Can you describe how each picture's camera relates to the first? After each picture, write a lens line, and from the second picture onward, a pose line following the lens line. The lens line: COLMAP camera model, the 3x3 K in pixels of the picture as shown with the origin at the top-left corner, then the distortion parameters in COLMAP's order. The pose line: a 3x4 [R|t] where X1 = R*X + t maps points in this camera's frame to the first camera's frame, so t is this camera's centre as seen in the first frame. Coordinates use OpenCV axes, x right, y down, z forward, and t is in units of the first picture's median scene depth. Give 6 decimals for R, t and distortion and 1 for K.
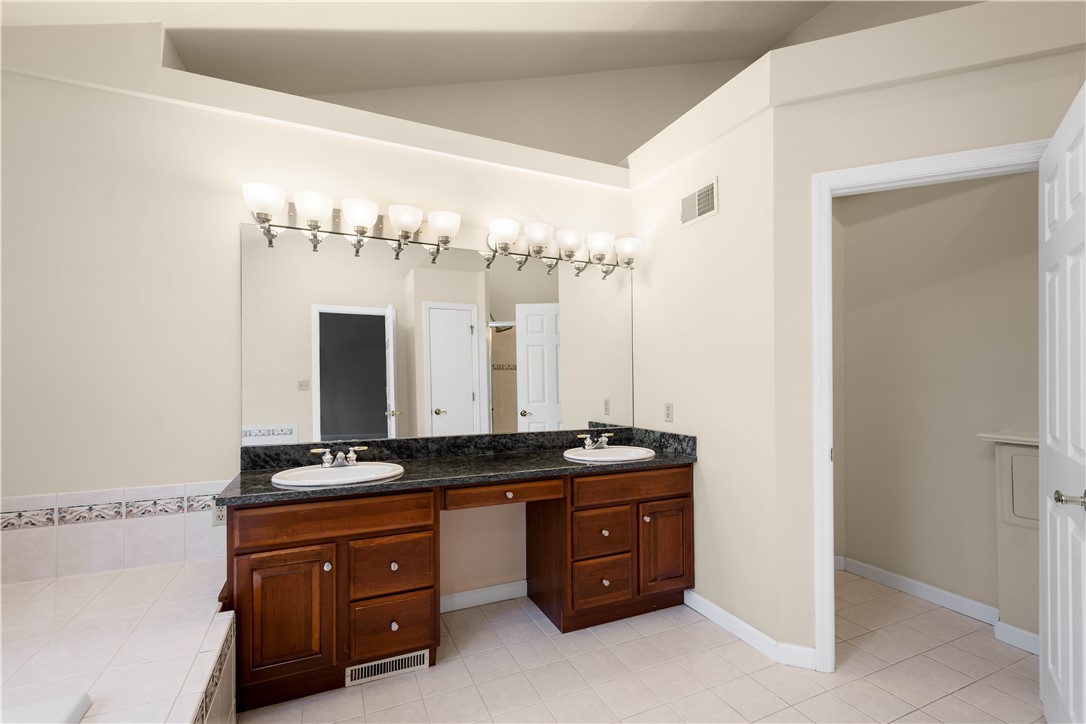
lens RADIAL K [[480.4, 0, 542.7], [0, 480.4, 379.9], [0, 0, 1]] dist [0.001746, -0.000224]
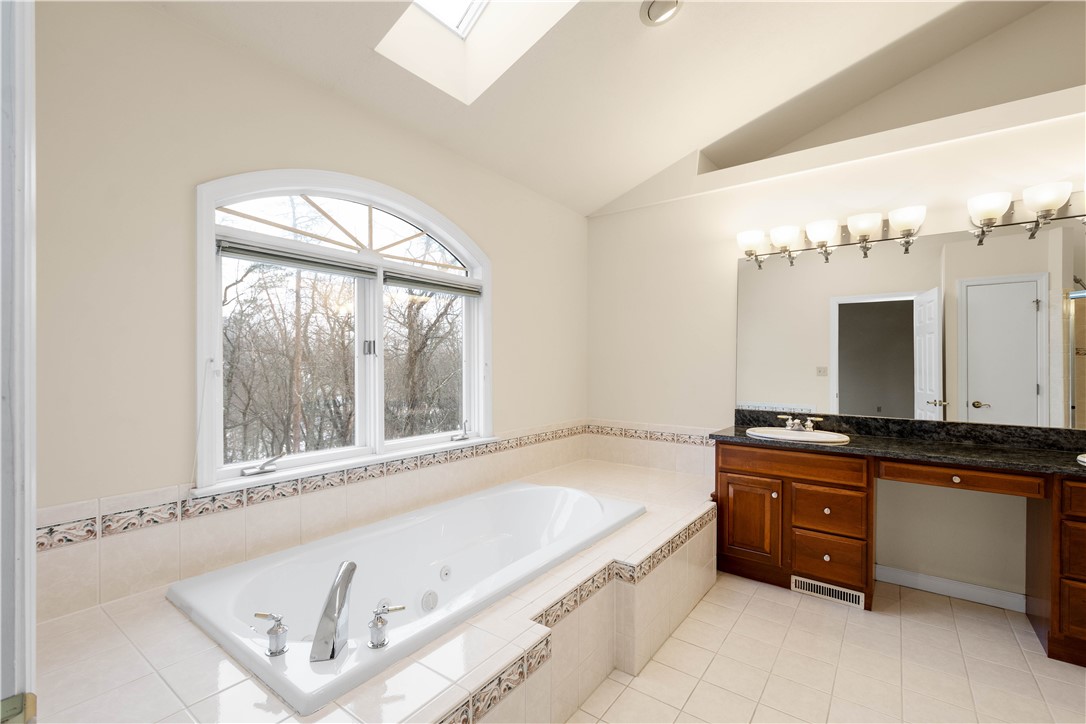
lens RADIAL K [[481.3, 0, 543.0], [0, 481.3, 362.0], [0, 0, 1]] dist [0.001579, 0.000134]
pose [[0.479250, -0.001036, -0.877678, 0.402957], [-0.009690, 0.999932, -0.006471, 0.008422], [0.877625, 0.011606, 0.479207, -0.247512]]
